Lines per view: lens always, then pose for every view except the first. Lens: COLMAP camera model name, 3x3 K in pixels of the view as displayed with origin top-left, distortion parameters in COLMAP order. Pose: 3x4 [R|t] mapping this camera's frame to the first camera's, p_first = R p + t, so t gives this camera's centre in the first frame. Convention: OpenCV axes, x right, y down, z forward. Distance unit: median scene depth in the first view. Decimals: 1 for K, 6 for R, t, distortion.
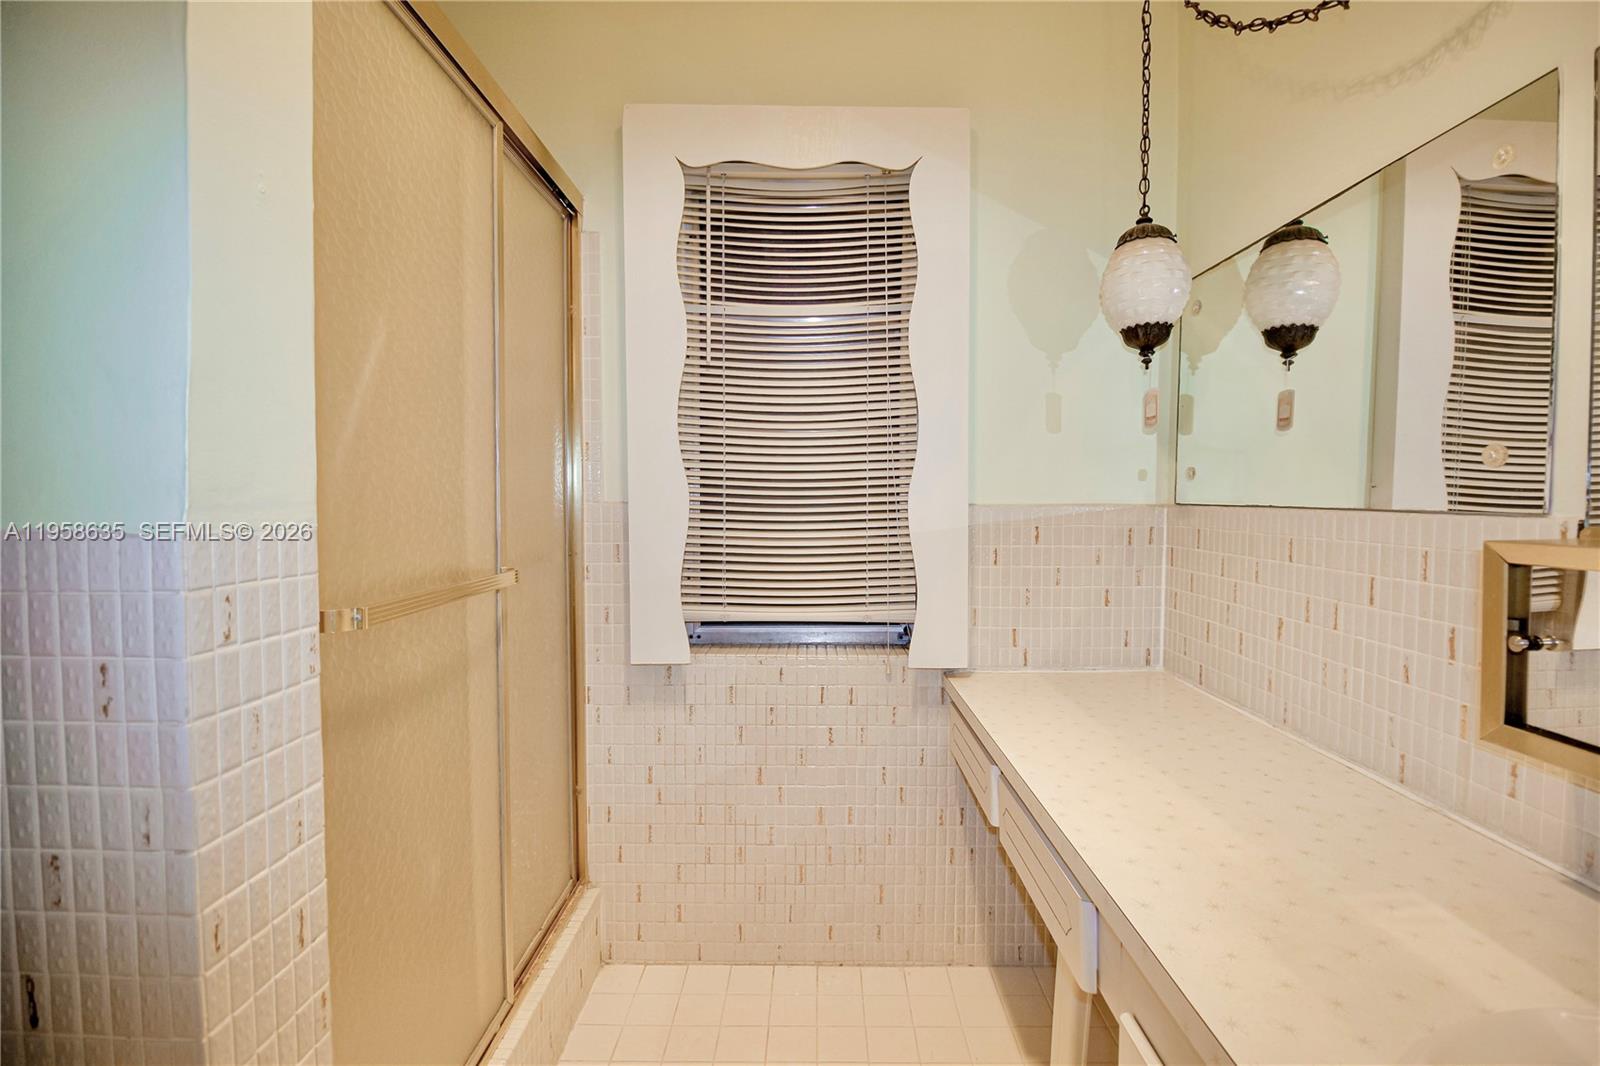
lens RADIAL K [[742.5, 0, 818.9], [0, 742.5, 528.0], [0, 0, 1]] dist [0.002478, -0.015707]
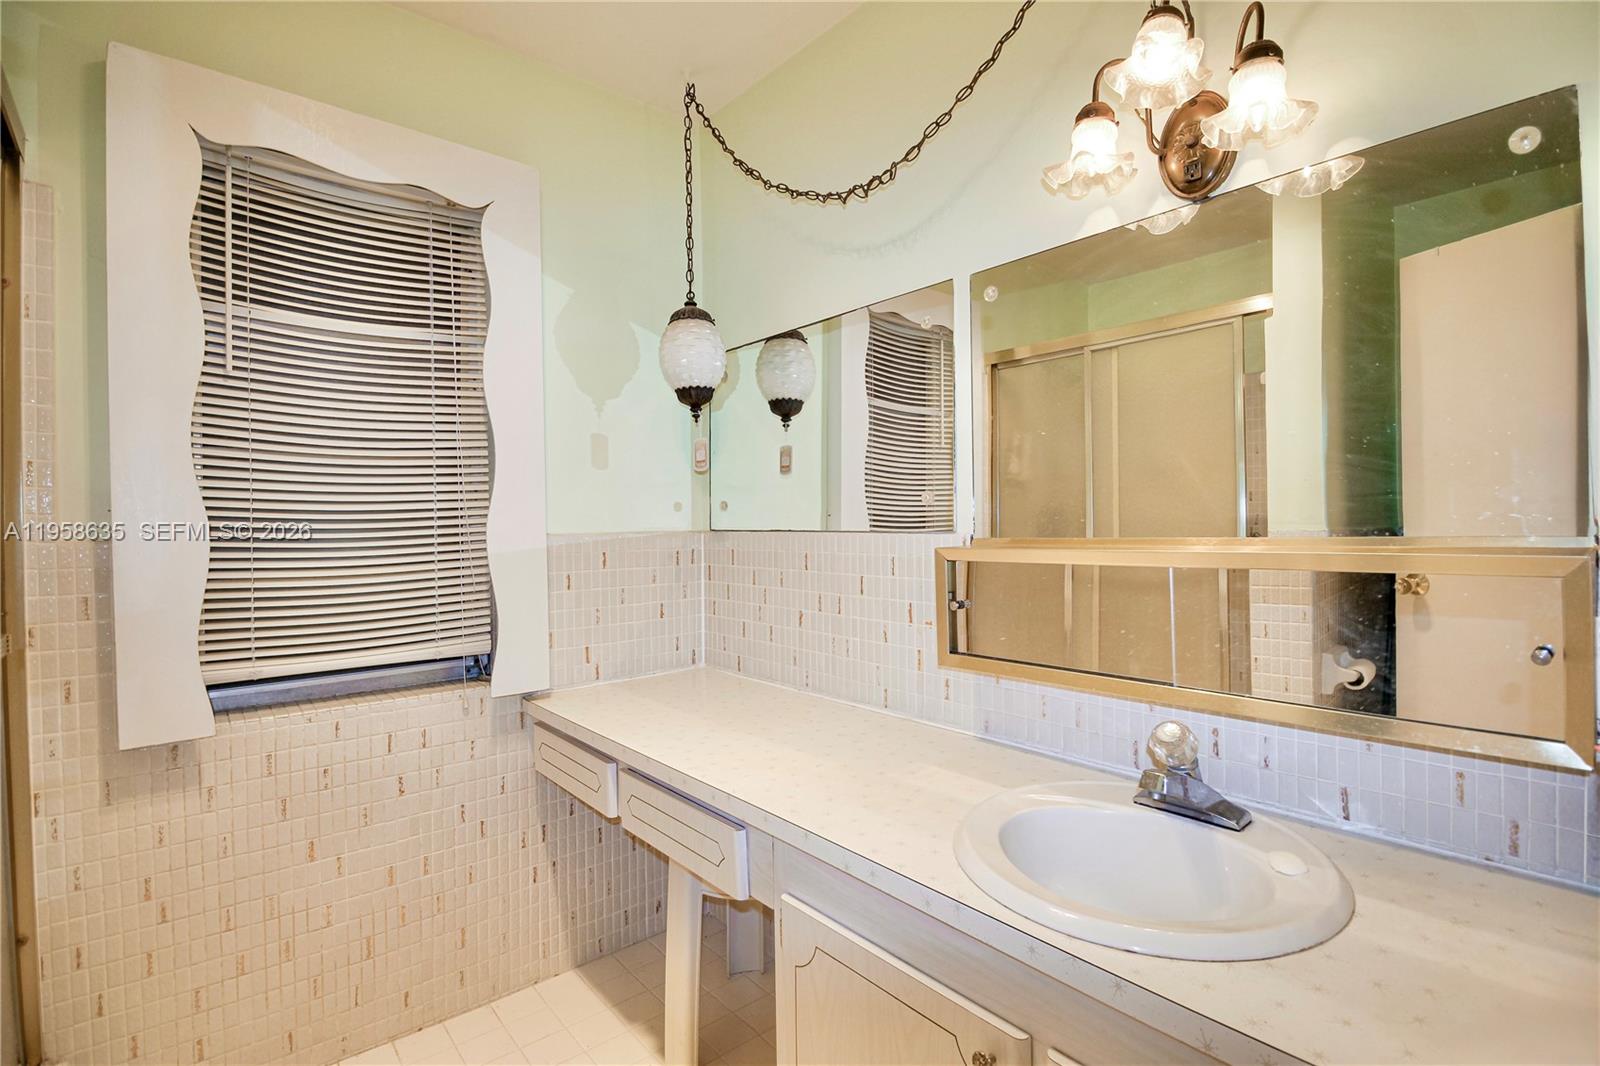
lens RADIAL K [[742.5, 0, 818.9], [0, 742.5, 528.0], [0, 0, 1]] dist [0.002478, -0.015707]
pose [[0.756298, -0.016214, 0.654026, -0.194953], [0.040619, 0.998928, -0.022206, -0.001023], [-0.652965, 0.043360, 0.756146, -0.060393]]
